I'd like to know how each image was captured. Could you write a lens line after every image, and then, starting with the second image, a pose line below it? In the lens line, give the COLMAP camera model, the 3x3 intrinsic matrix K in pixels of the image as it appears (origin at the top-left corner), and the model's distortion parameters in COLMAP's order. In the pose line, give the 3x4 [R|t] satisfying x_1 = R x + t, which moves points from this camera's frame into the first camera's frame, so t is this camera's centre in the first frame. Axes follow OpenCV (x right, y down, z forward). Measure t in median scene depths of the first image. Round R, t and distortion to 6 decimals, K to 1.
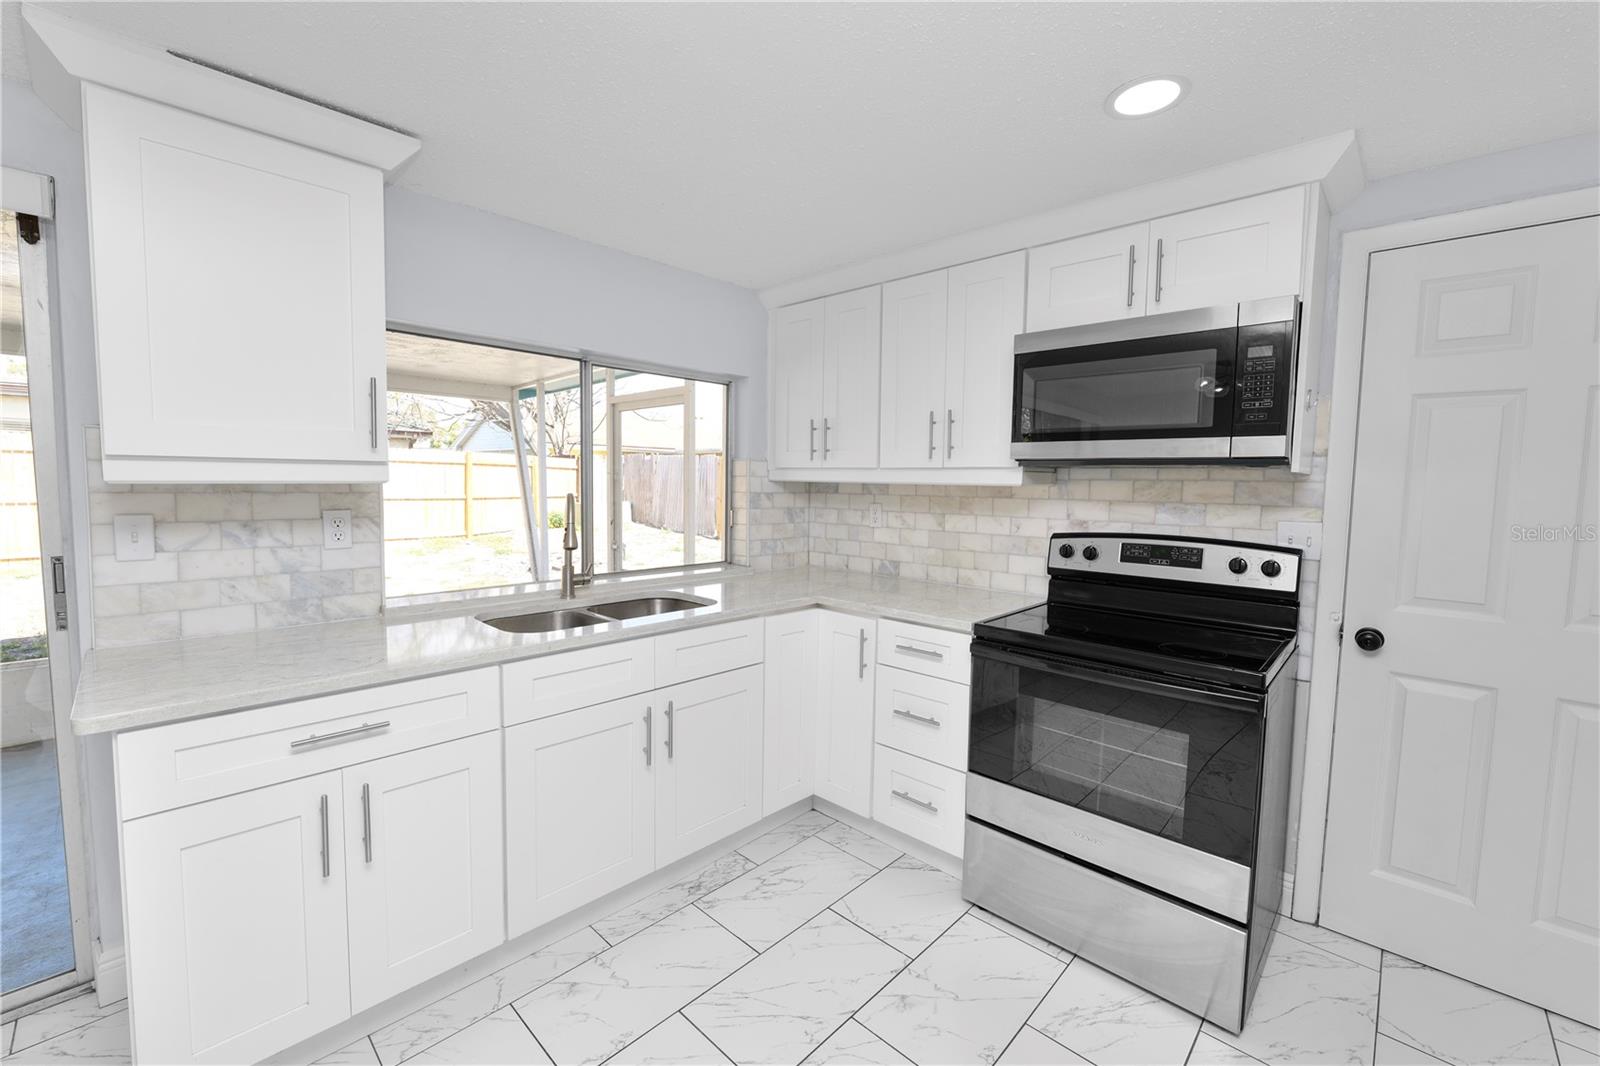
lens RADIAL K [[651.5, 0, 801.9], [0, 651.5, 524.0], [0, 0, 1]] dist [-0.013108, 0.000753]
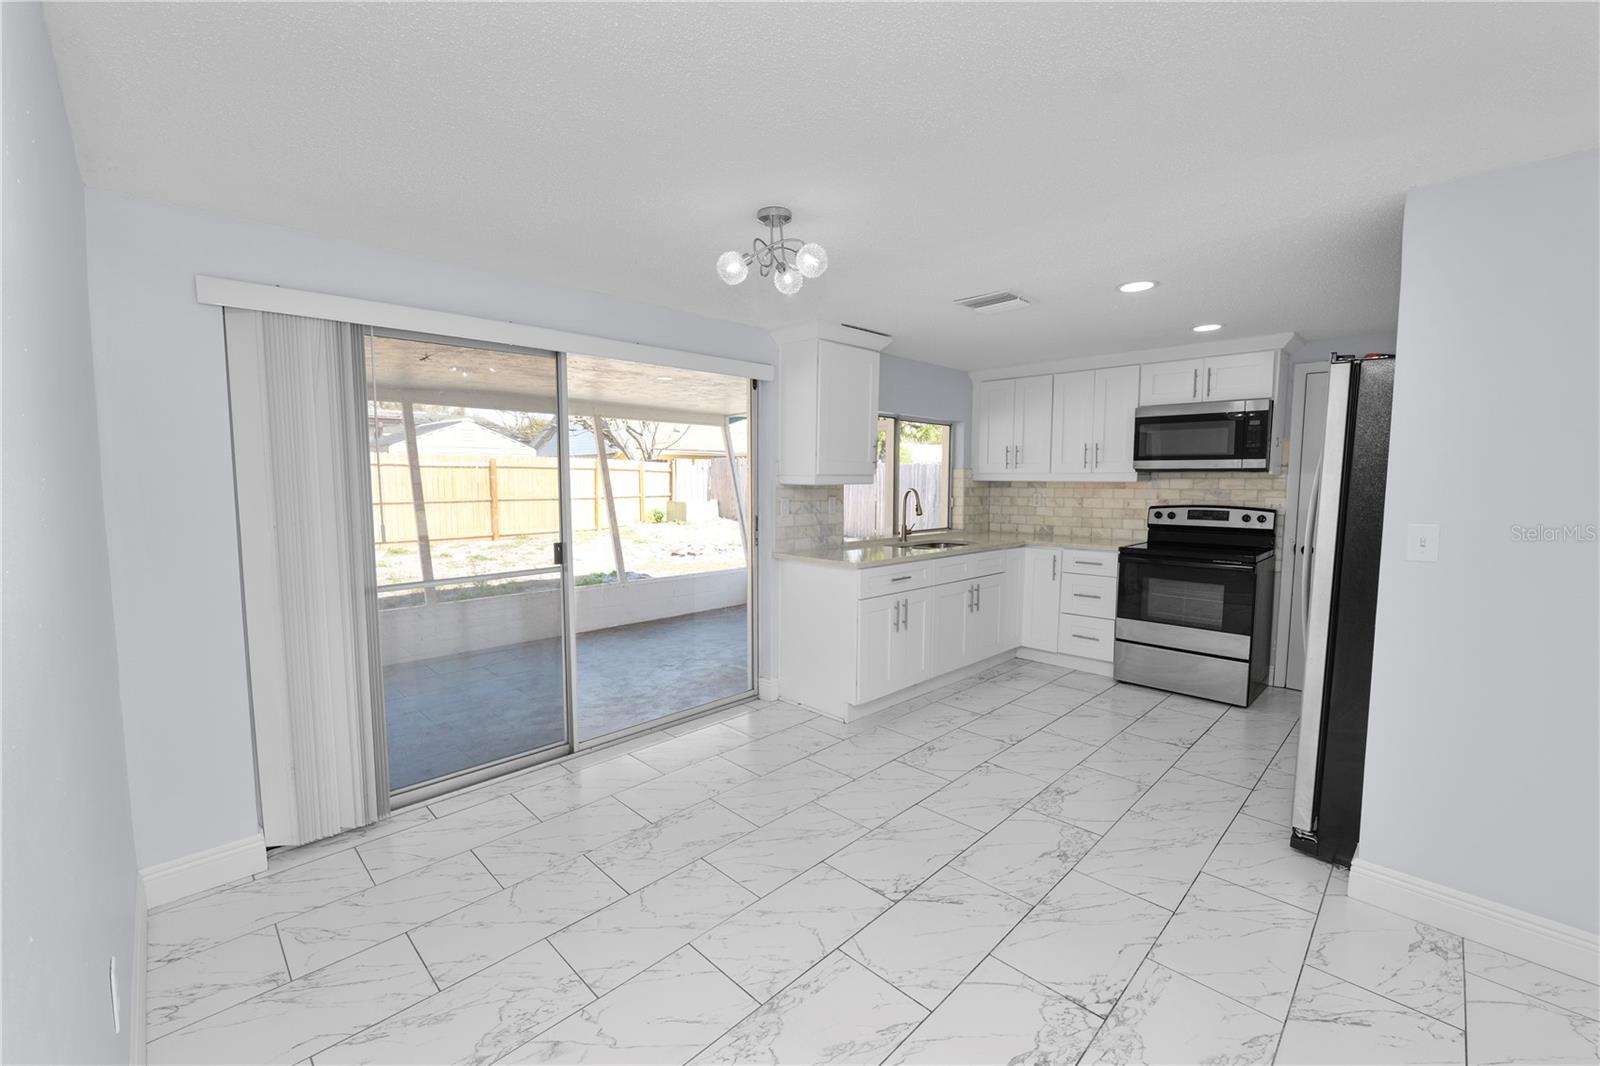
lens RADIAL K [[651.5, 0, 797.2], [0, 651.5, 531.1], [0, 0, 1]] dist [-0.013108, 0.000753]
pose [[0.999490, -0.010507, -0.030172, -0.698976], [0.010903, 0.999856, 0.012990, 0.059851], [0.030031, -0.013312, 0.999460, -1.110191]]
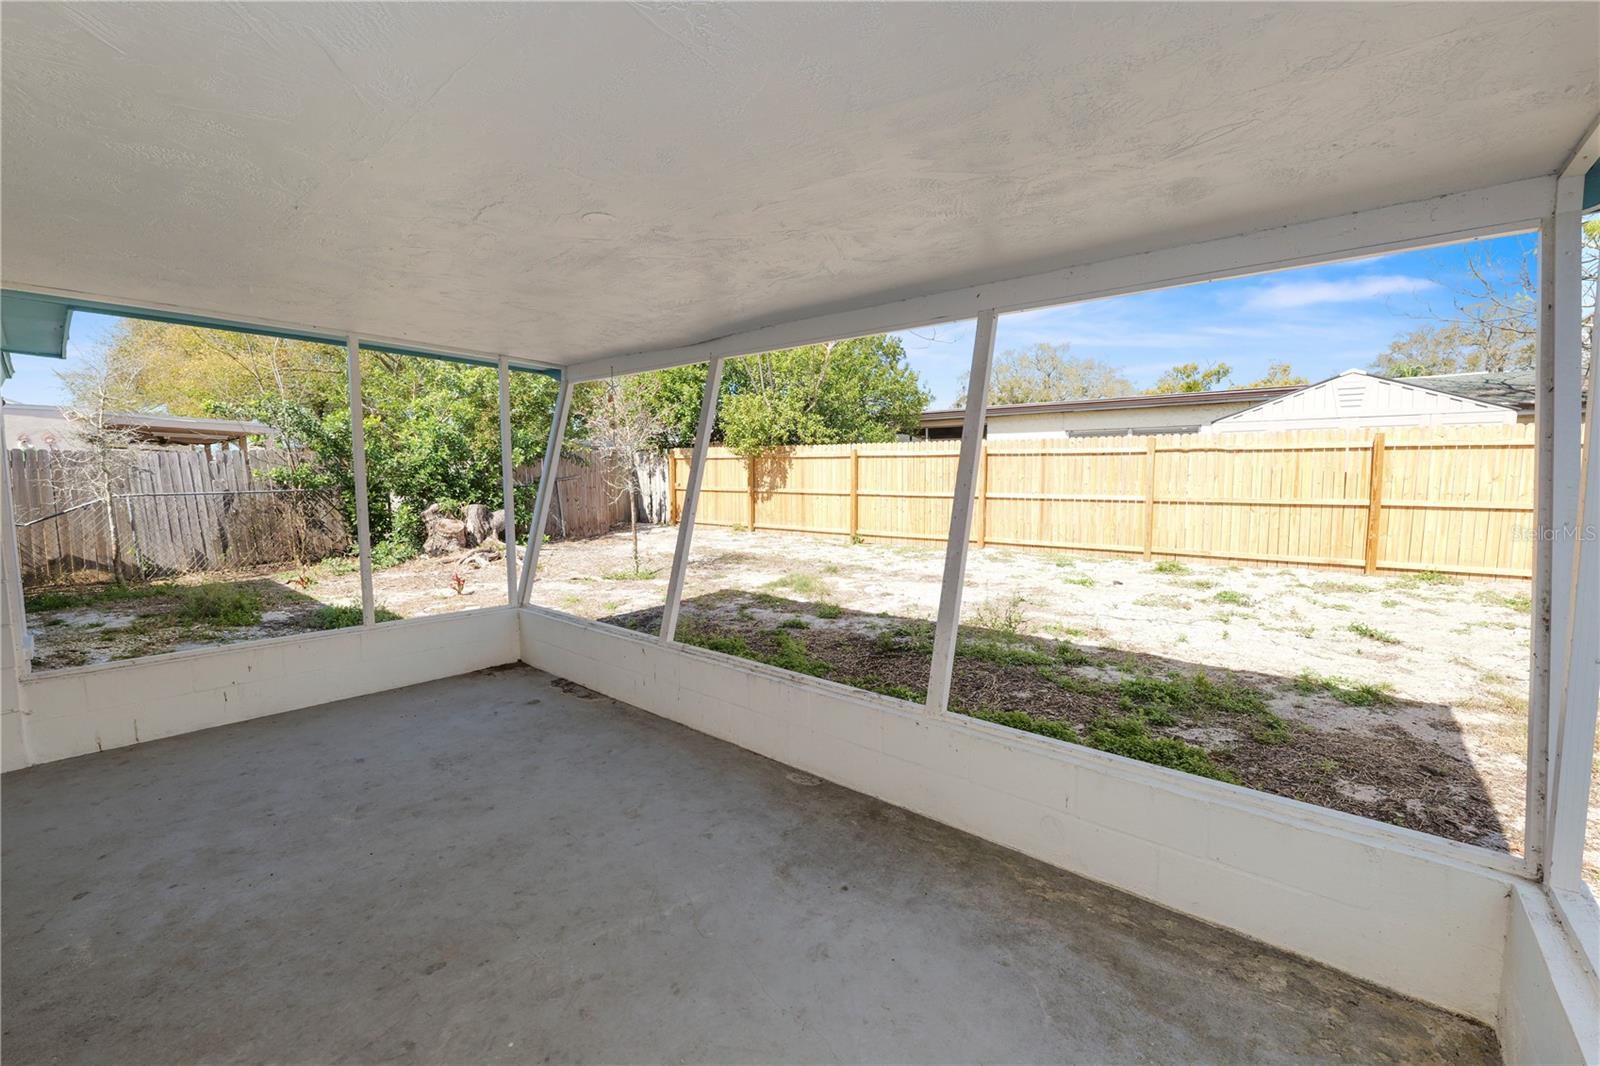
lens RADIAL K [[651.5, 0, 795.3], [0, 651.5, 533.2], [0, 0, 1]] dist [-0.013108, 0.000753]
pose [[0.053048, 0.075333, -0.995746, -0.387809], [-0.062715, 0.995433, 0.071968, -0.095896], [0.996621, 0.058631, 0.057530, 1.725087]]
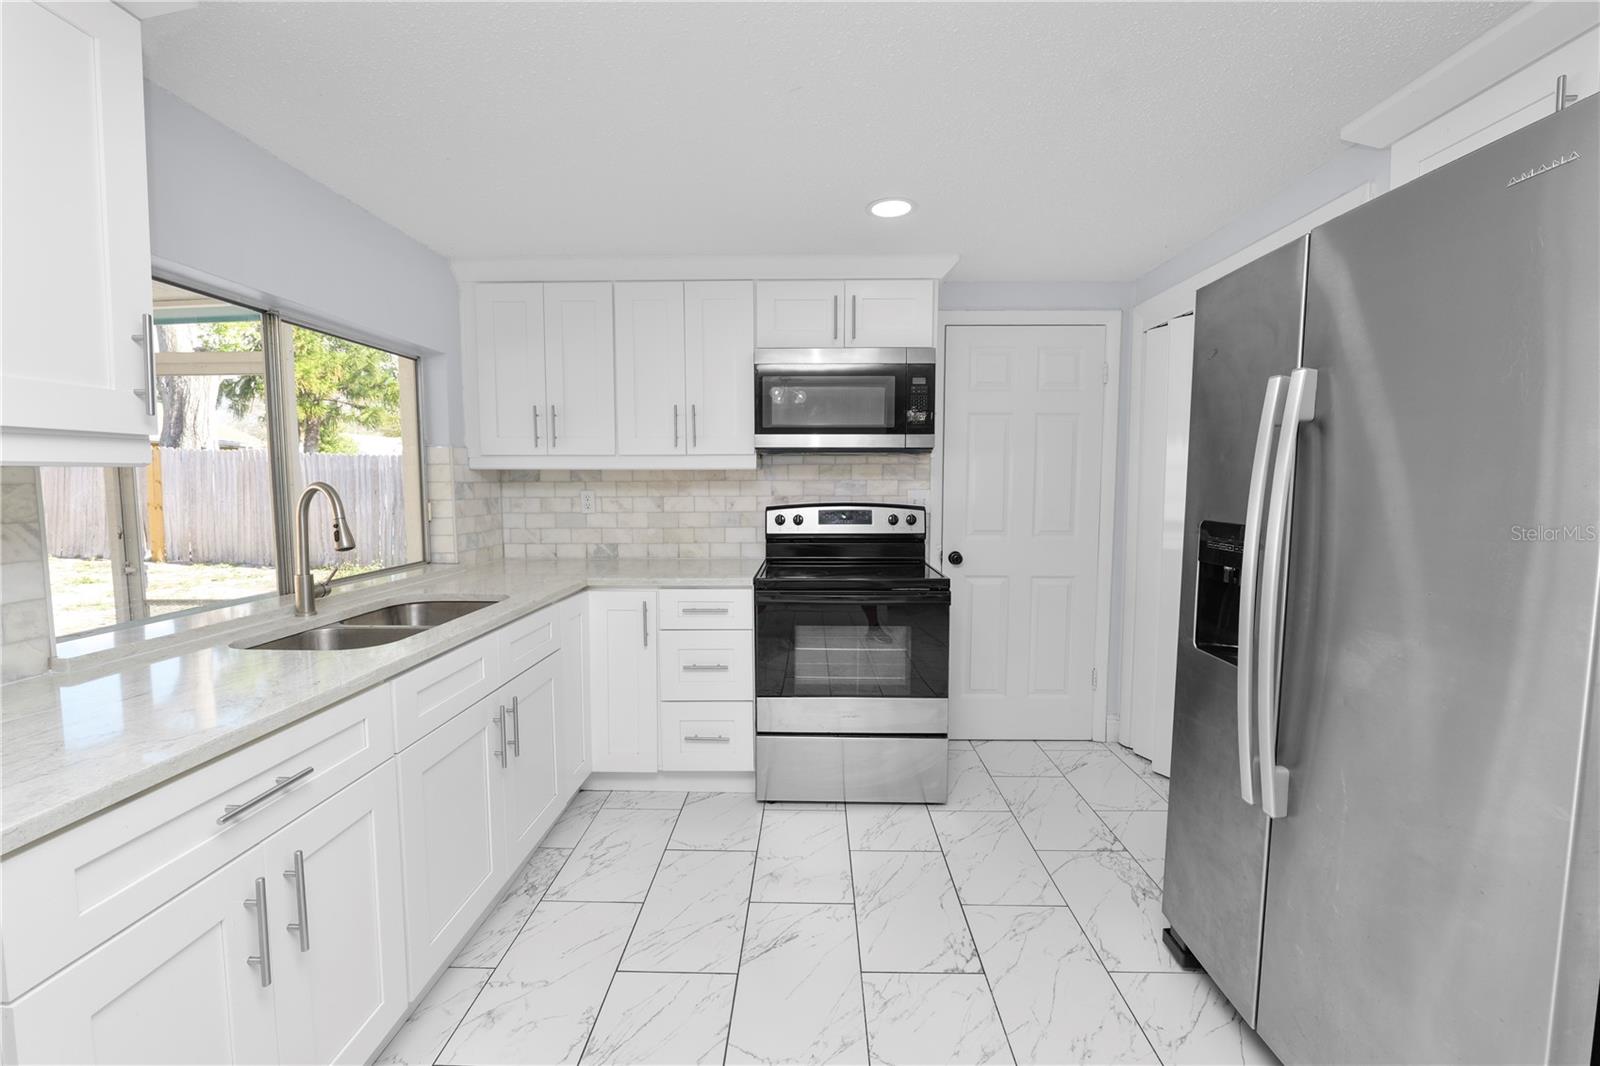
lens RADIAL K [[651.5, 0, 795.8], [0, 651.5, 525.6], [0, 0, 1]] dist [-0.013108, 0.000753]
pose [[0.743750, -0.064162, 0.665371, -0.486481], [0.057112, 0.997842, 0.032382, 0.014783], [-0.666013, 0.013917, 0.745810, 0.015504]]
